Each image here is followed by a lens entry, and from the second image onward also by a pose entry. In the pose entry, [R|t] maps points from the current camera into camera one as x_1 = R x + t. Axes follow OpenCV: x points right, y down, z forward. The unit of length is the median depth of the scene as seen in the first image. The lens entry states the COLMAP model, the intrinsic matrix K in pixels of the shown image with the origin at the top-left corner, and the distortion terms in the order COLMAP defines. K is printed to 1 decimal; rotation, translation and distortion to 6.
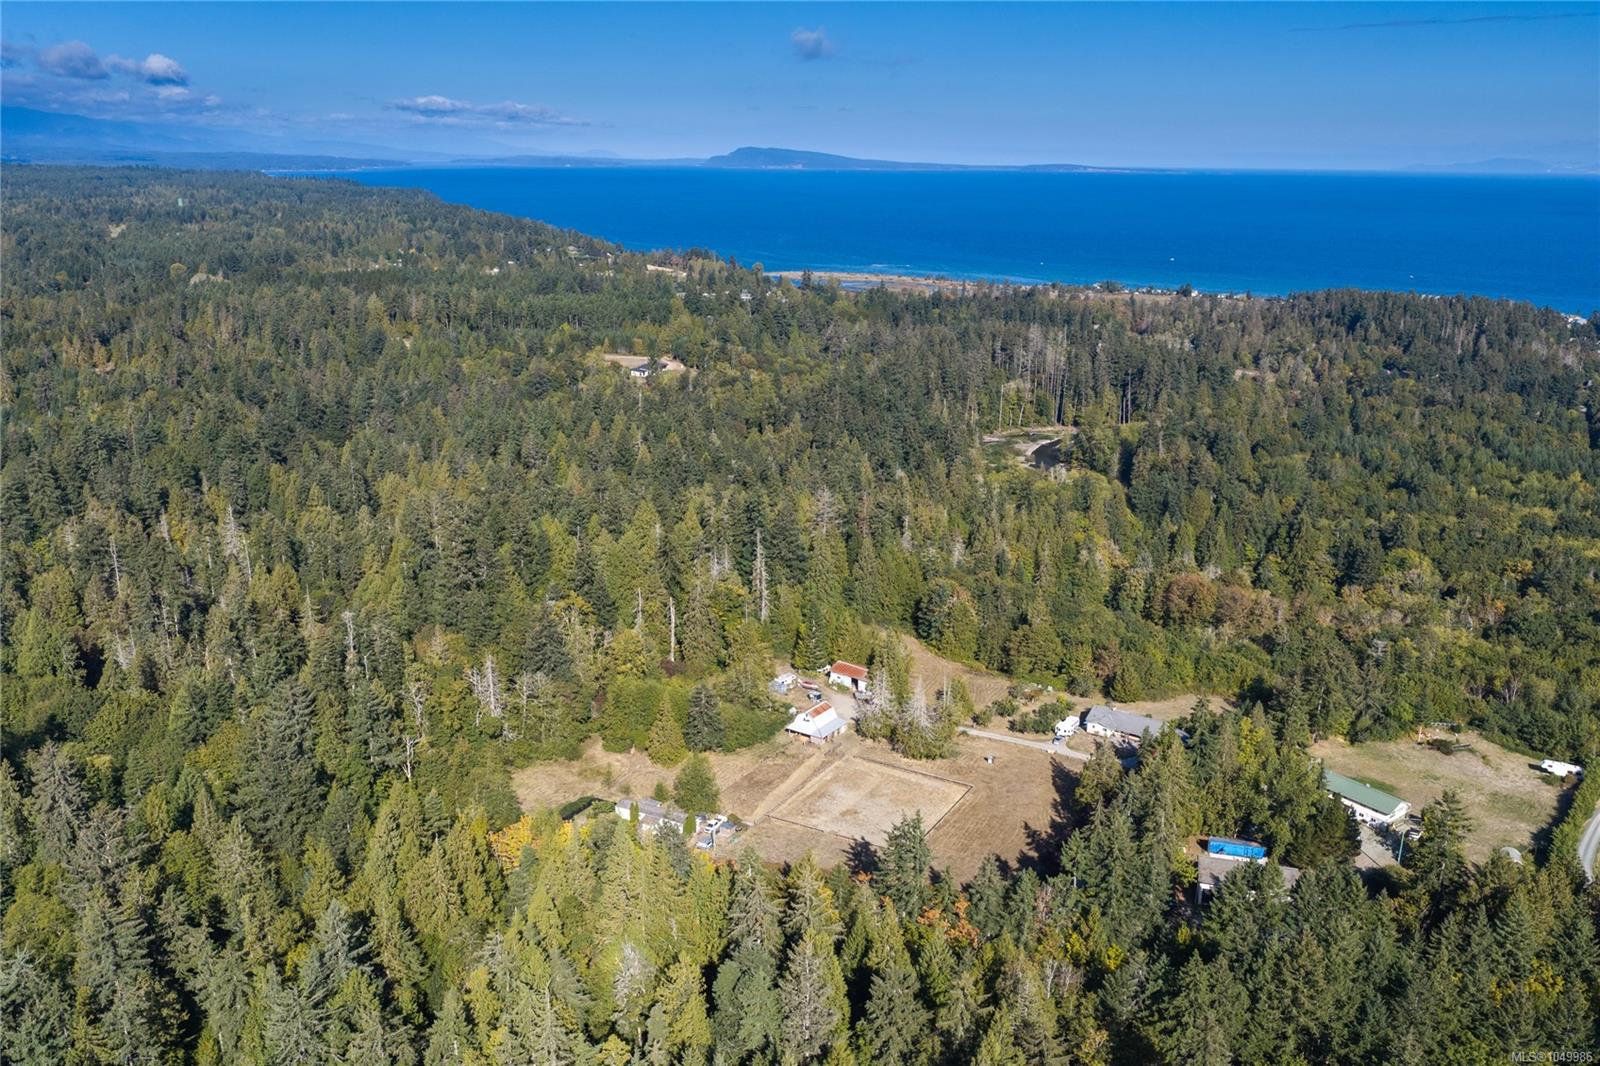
lens RADIAL K [[1316.8, 0, 803.6], [0, 1316.8, 555.7], [0, 0, 1]] dist [0.025887, -0.046423]
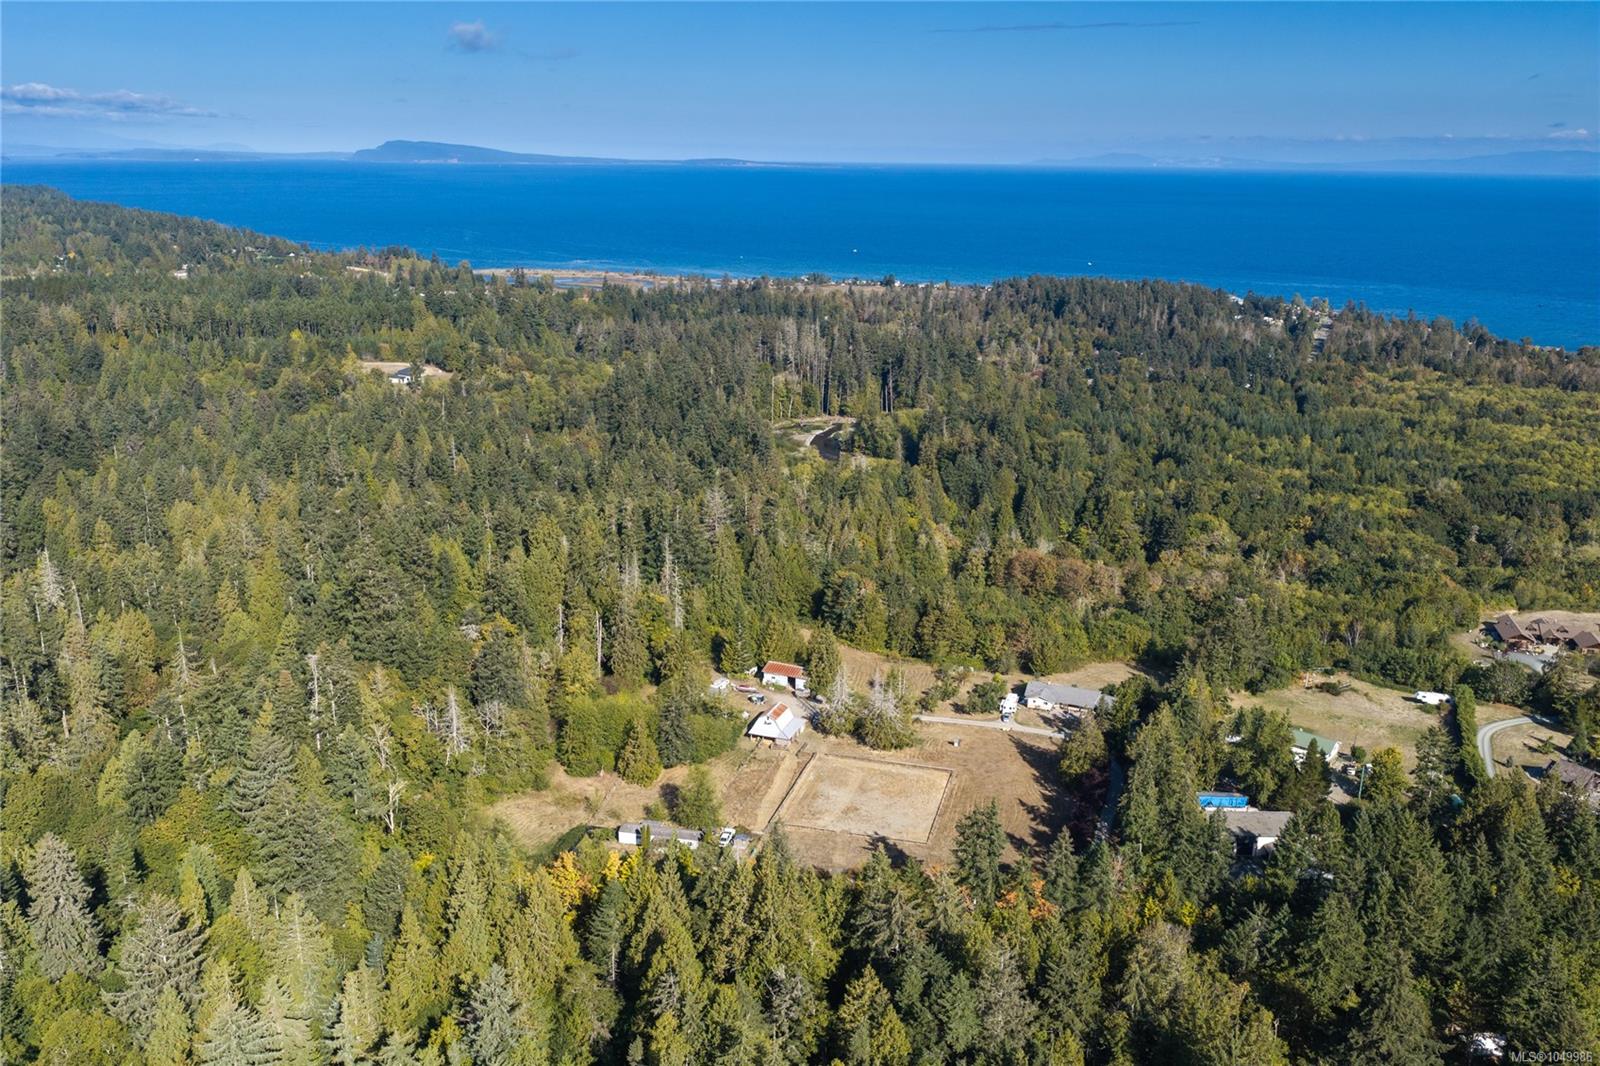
lens RADIAL K [[1316.8, 0, 803.6], [0, 1316.8, 555.7], [0, 0, 1]] dist [0.025887, -0.046423]
pose [[0.969229, -0.071145, 0.235656, -0.107039], [0.070213, 0.997456, 0.012354, -0.005995], [-0.235935, 0.004572, 0.971758, 0.017079]]
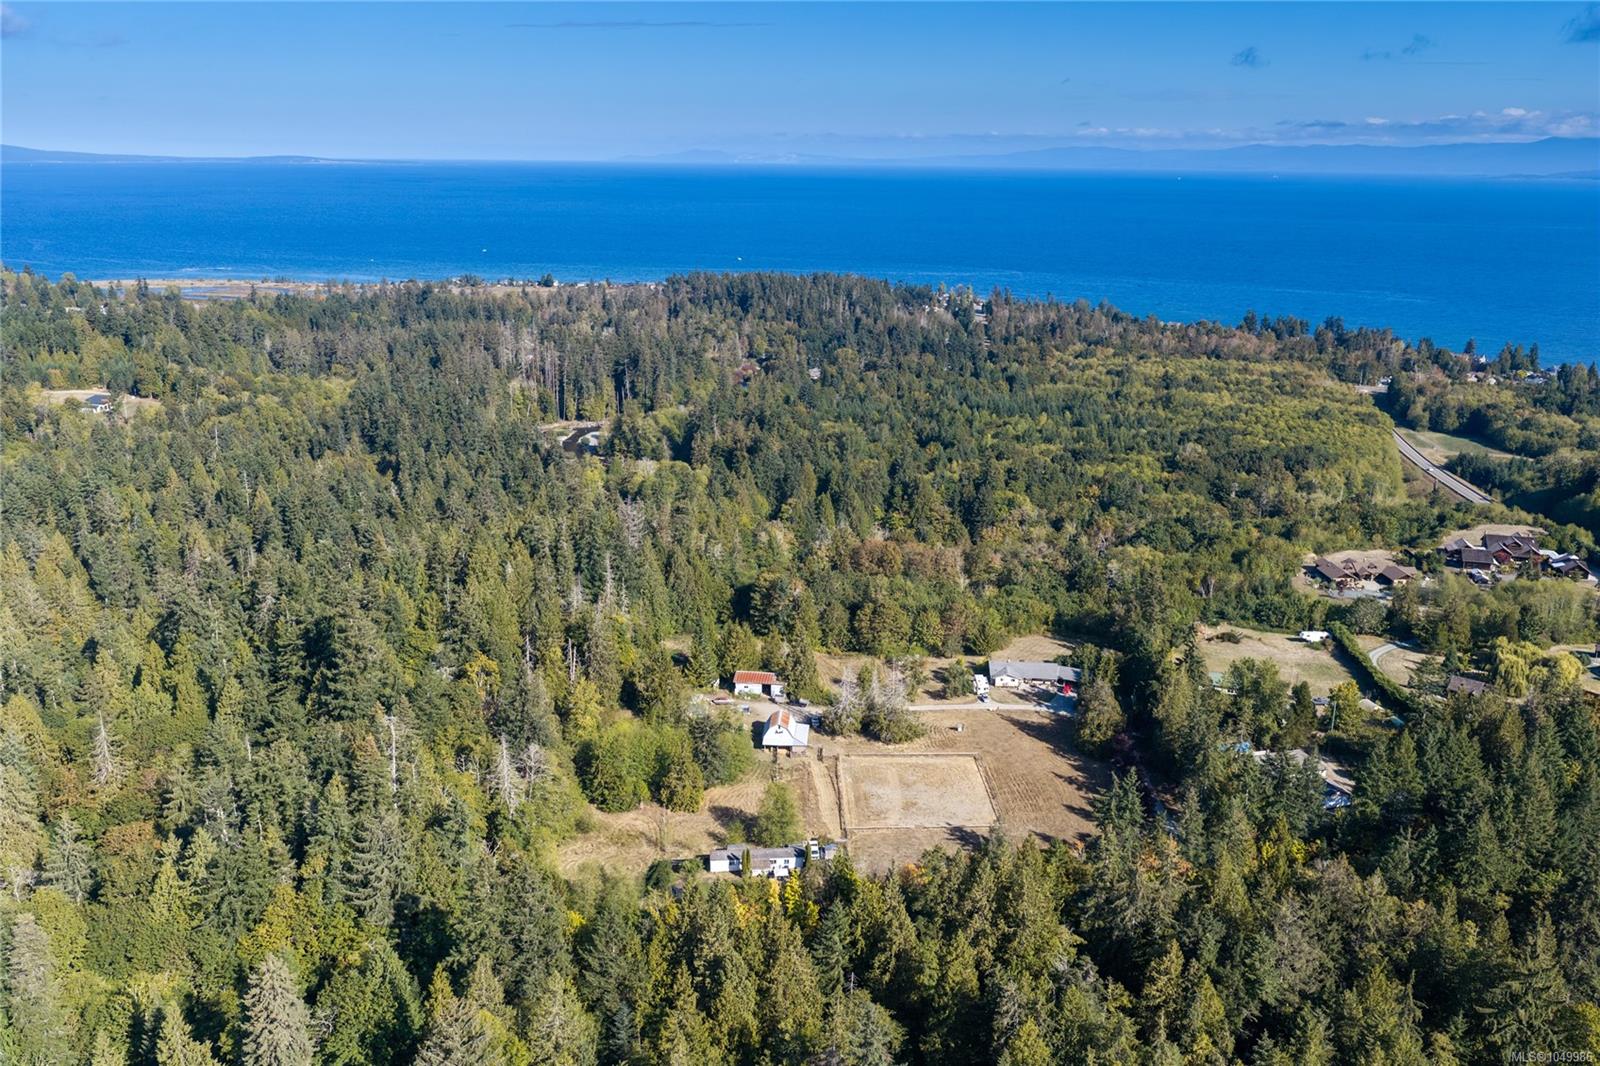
lens RADIAL K [[1316.8, 0, 803.6], [0, 1316.8, 555.7], [0, 0, 1]] dist [0.025887, -0.046423]
pose [[0.852369, -0.154788, 0.499507, -0.245810], [0.151800, 0.987297, 0.046909, -0.025861], [-0.500423, 0.035841, 0.865039, 0.077405]]
